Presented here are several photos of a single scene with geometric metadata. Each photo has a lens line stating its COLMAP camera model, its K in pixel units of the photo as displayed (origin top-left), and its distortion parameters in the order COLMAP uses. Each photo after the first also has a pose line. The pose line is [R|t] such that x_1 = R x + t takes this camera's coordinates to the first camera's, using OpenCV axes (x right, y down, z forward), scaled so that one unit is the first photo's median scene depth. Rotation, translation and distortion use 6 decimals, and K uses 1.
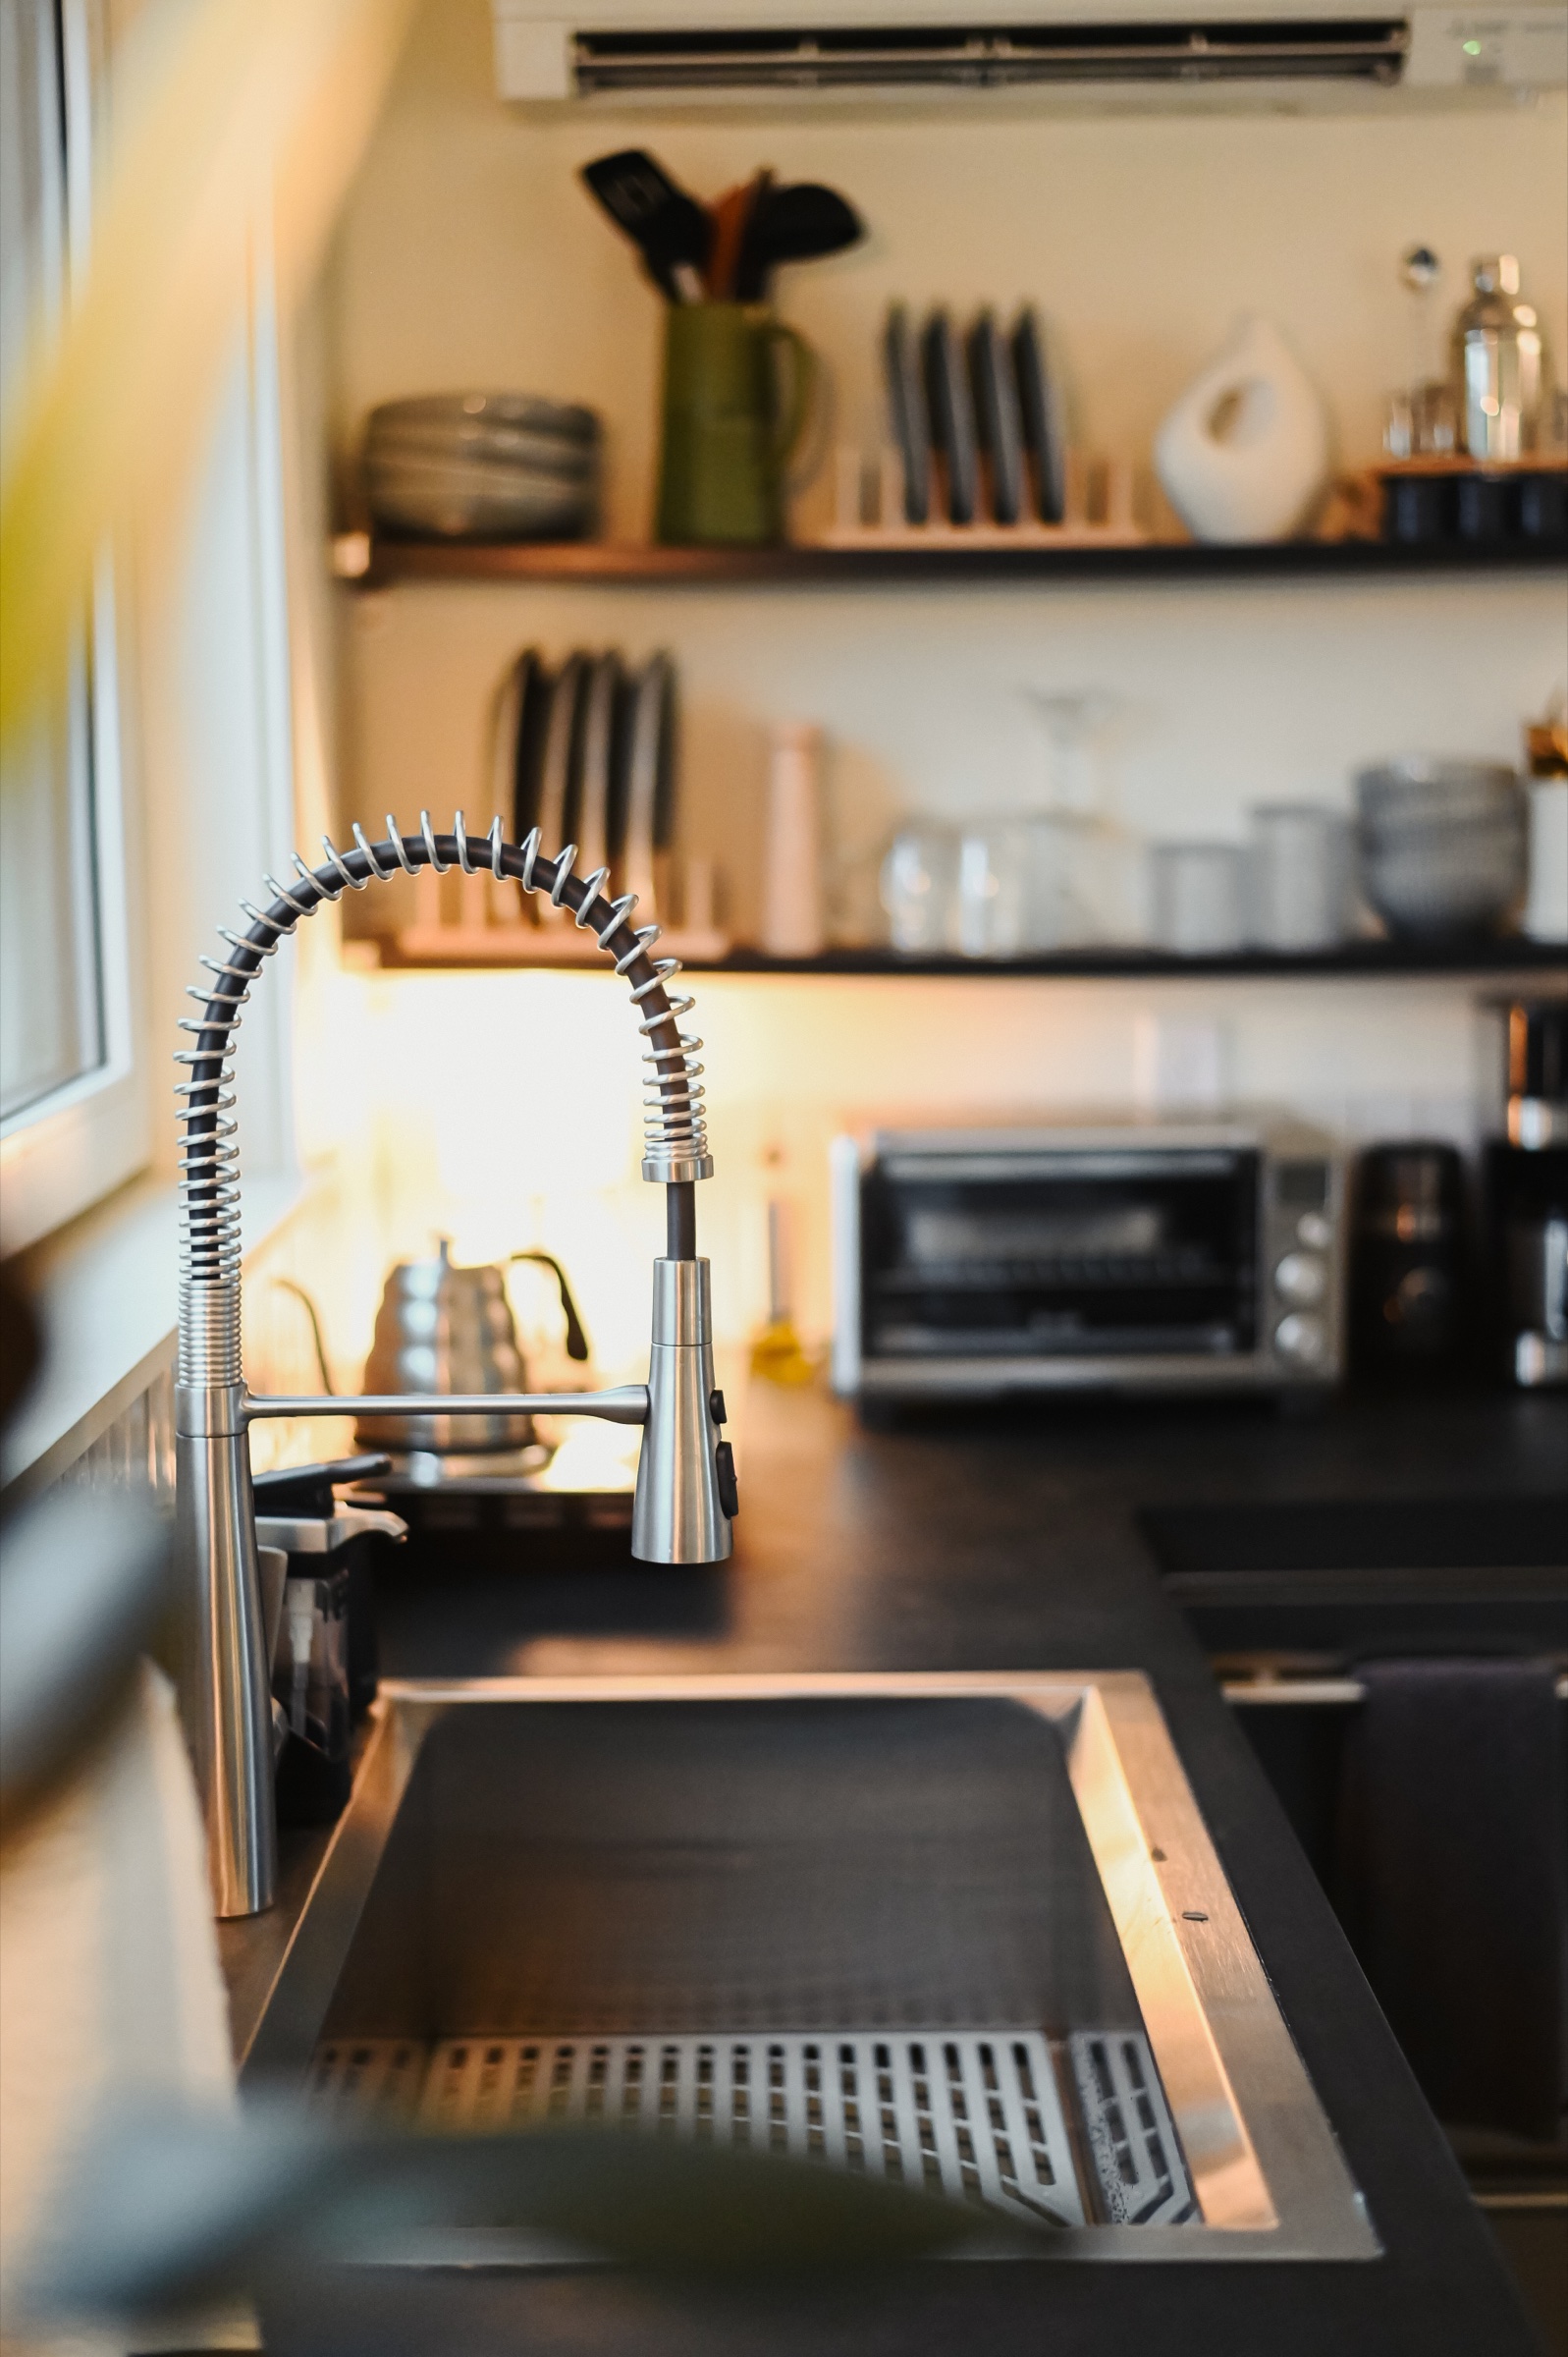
lens RADIAL K [[3515.5, 0, 791.9], [0, 3515.5, 1182.7], [0, 0, 1]] dist [0.019446, 0.142385]
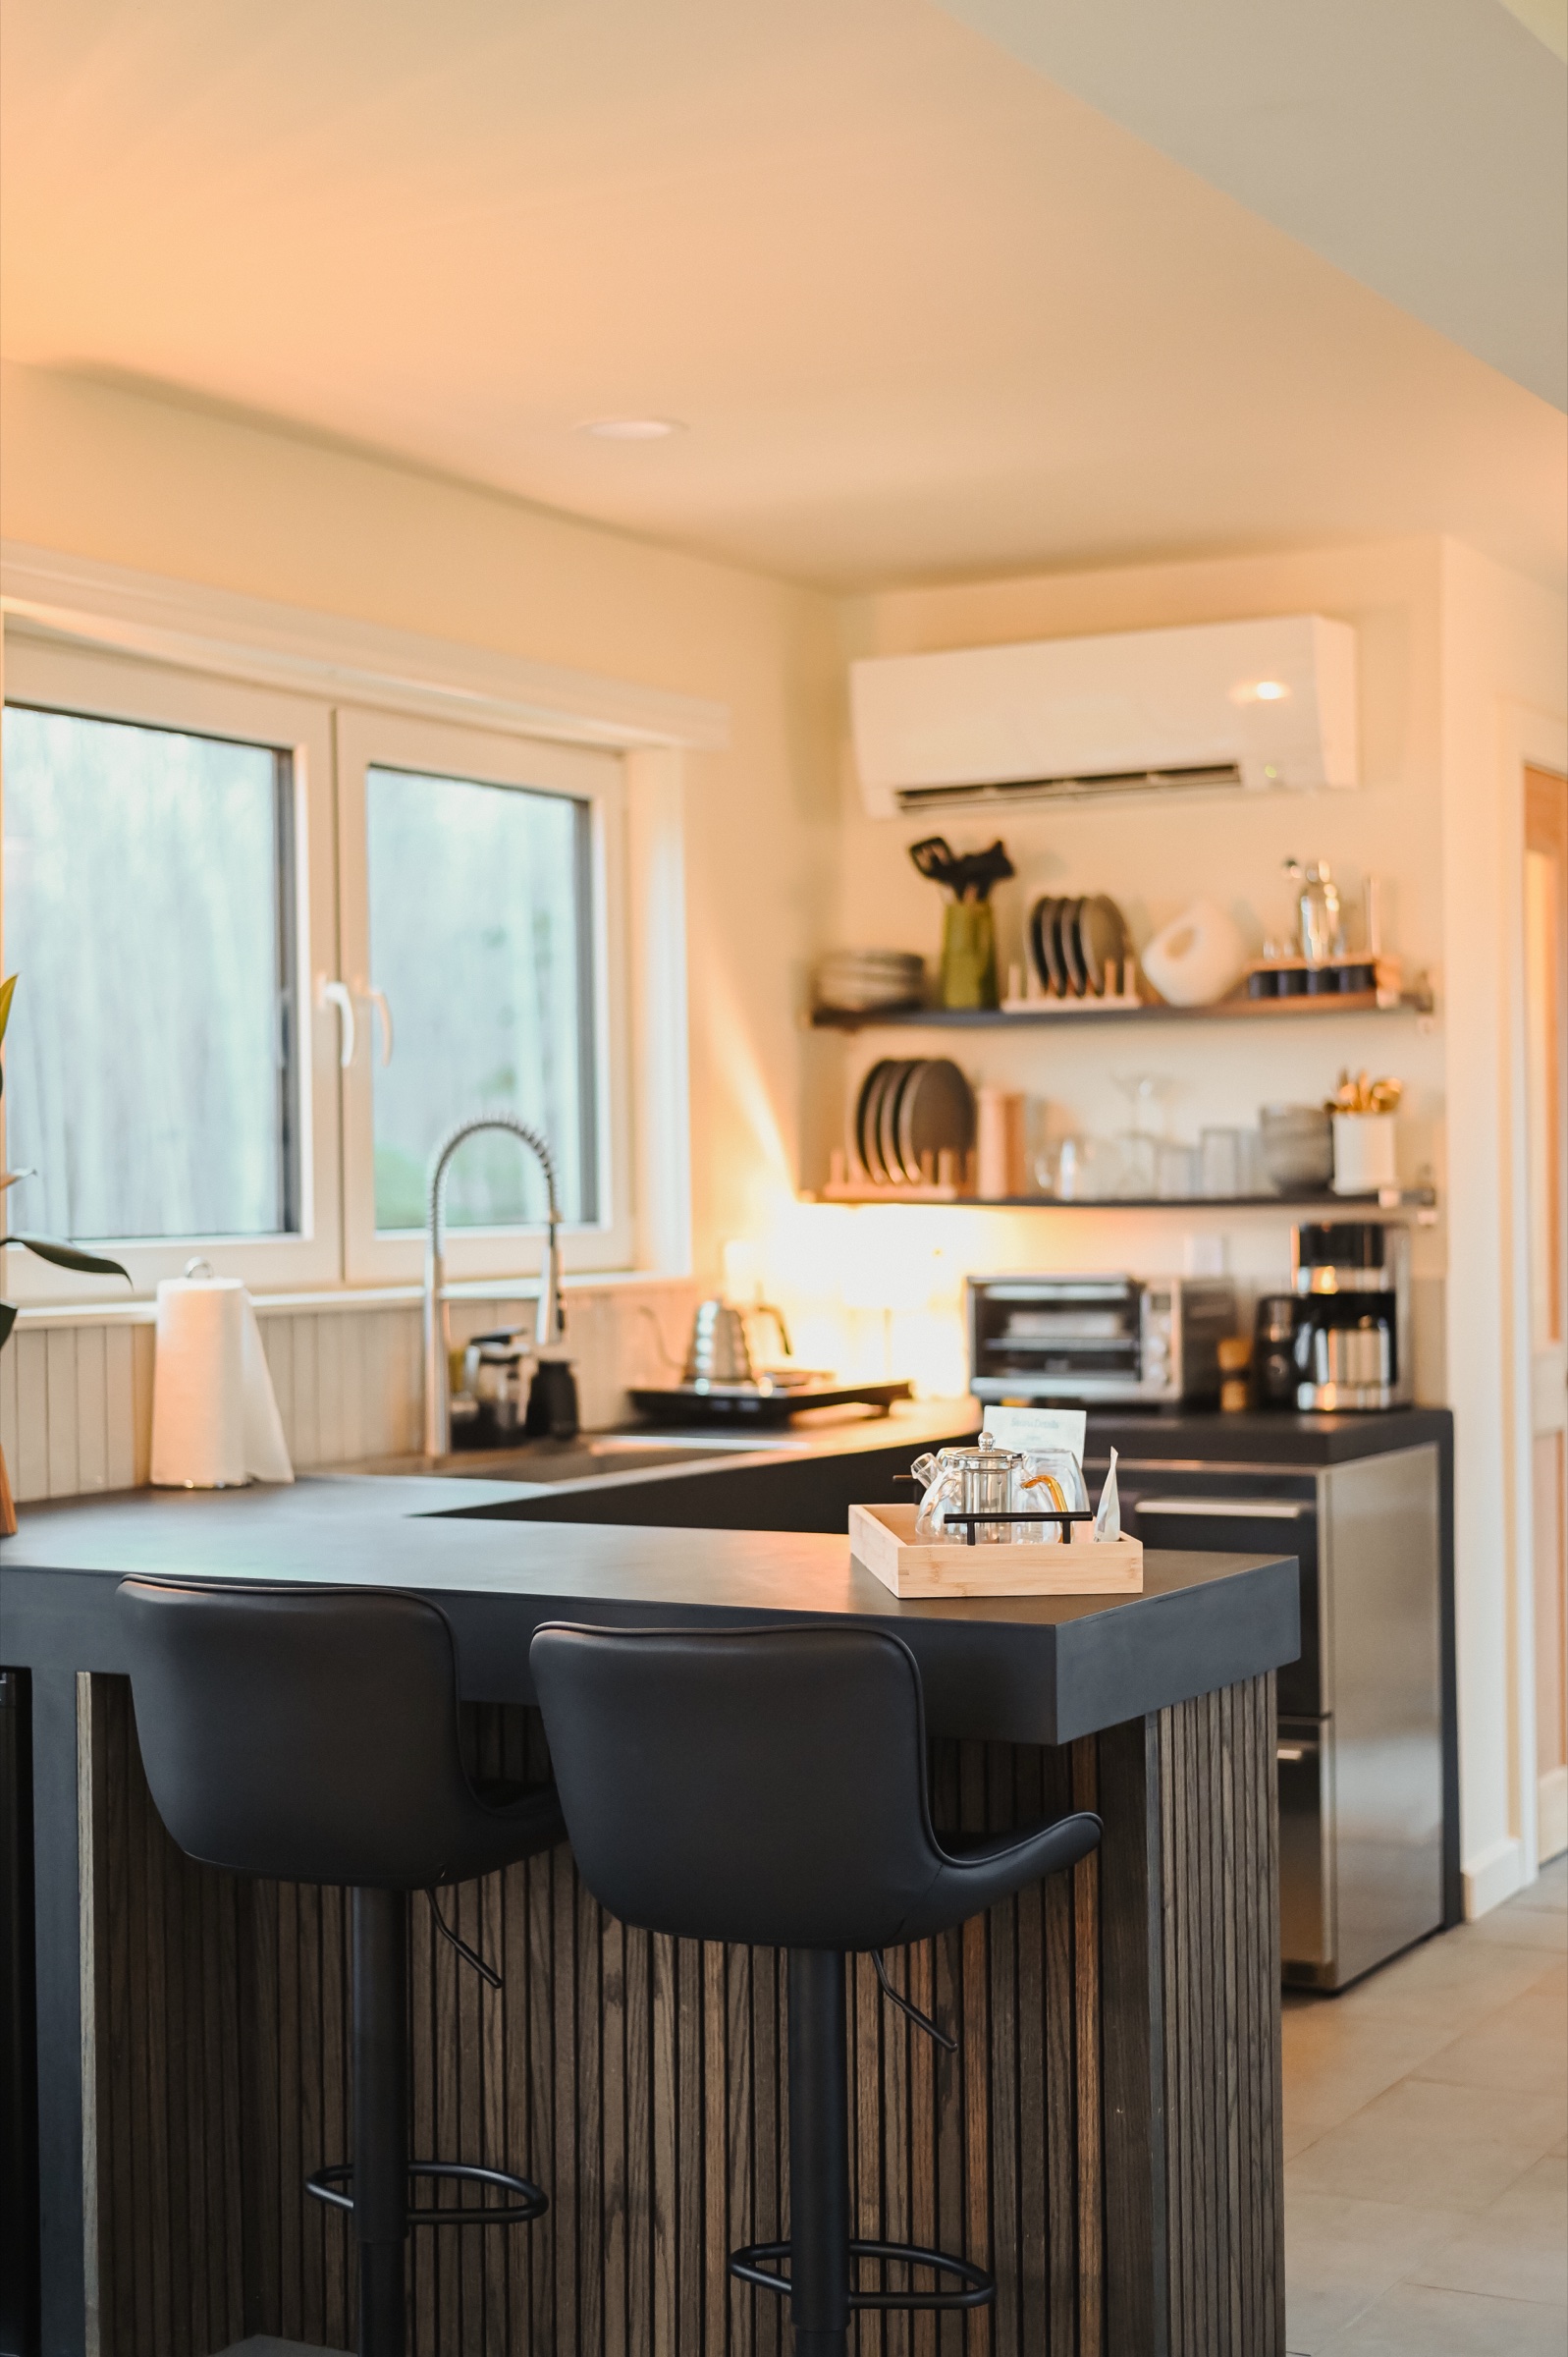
lens RADIAL K [[3515.5, 0, 791.9], [0, 3515.5, 1182.7], [0, 0, 1]] dist [0.019446, 0.142385]
pose [[0.864496, -0.003794, -0.502625, 0.982122], [-0.056788, 0.992832, -0.105167, 0.159479], [0.499421, 0.119460, 0.858084, -0.910394]]
